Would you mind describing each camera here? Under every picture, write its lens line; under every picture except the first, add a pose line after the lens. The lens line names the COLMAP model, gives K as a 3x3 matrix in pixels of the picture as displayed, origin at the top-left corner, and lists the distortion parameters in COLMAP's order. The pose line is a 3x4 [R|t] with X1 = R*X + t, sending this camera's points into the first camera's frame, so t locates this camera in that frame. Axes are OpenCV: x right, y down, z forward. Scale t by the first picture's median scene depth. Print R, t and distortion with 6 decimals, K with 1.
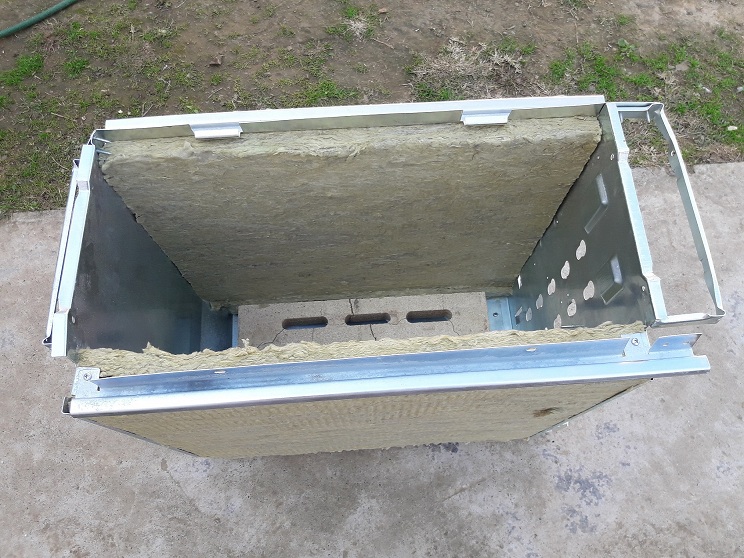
lens RADIAL K [[634.1, 0, 375.3], [0, 634.1, 282.2], [0, 0, 1]] dist [-0.022433, -0.015331]
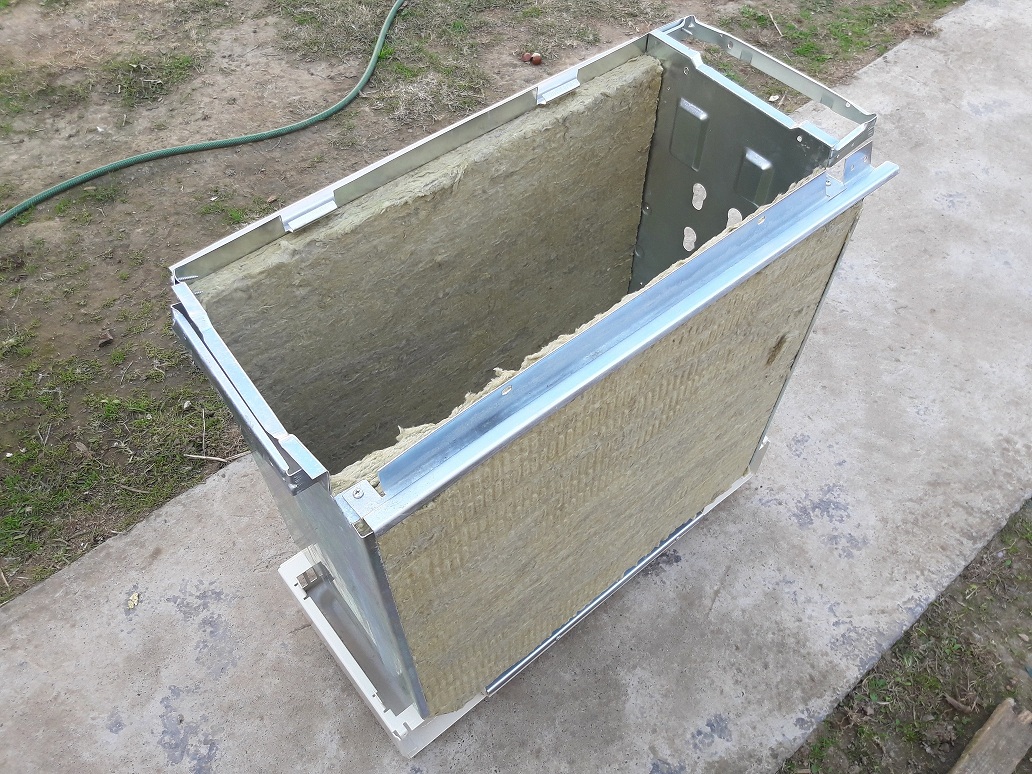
lens RADIAL K [[879.6, 0, 517.3], [0, 879.6, 386.9], [0, 0, 1]] dist [-0.022433, -0.015331]
pose [[0.812669, -0.472281, 0.341351, -0.314886], [0.546607, 0.820842, -0.165644, 0.169151], [-0.201965, 0.321199, 0.925225, -0.026148]]
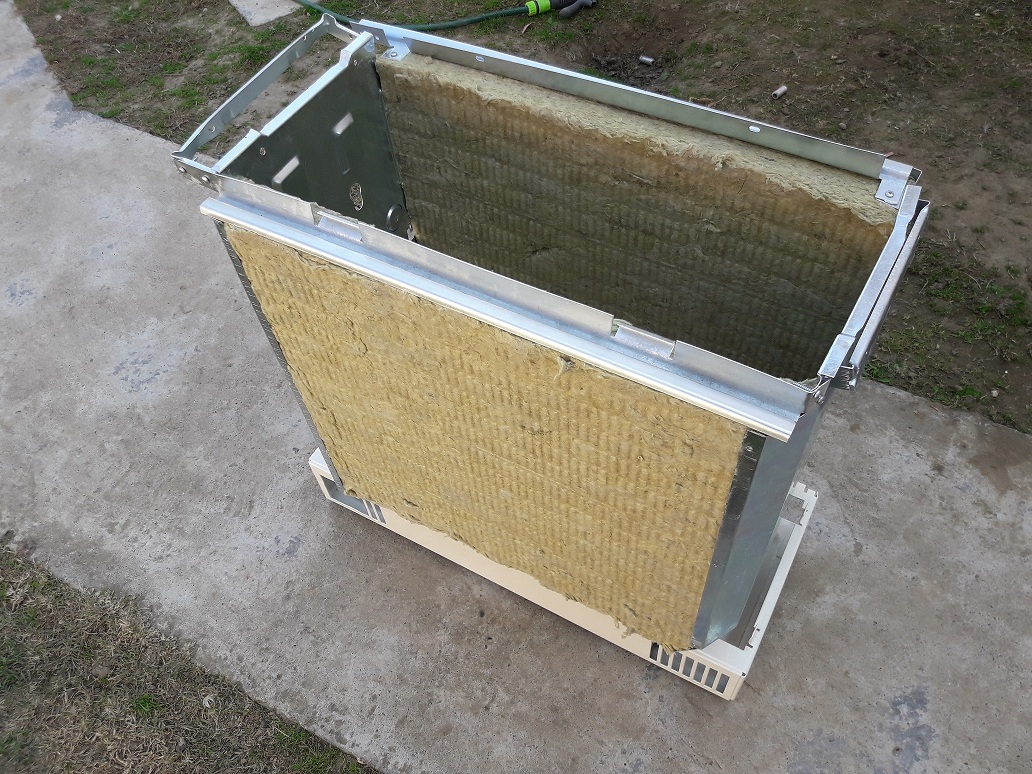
lens RADIAL K [[879.6, 0, 530.6], [0, 879.6, 385.3], [0, 0, 1]] dist [-0.022433, -0.015331]
pose [[-0.844235, -0.405066, 0.350983, -0.302587], [0.516458, -0.439708, 0.734798, -0.627545], [-0.143311, 0.801610, 0.580417, 0.293249]]
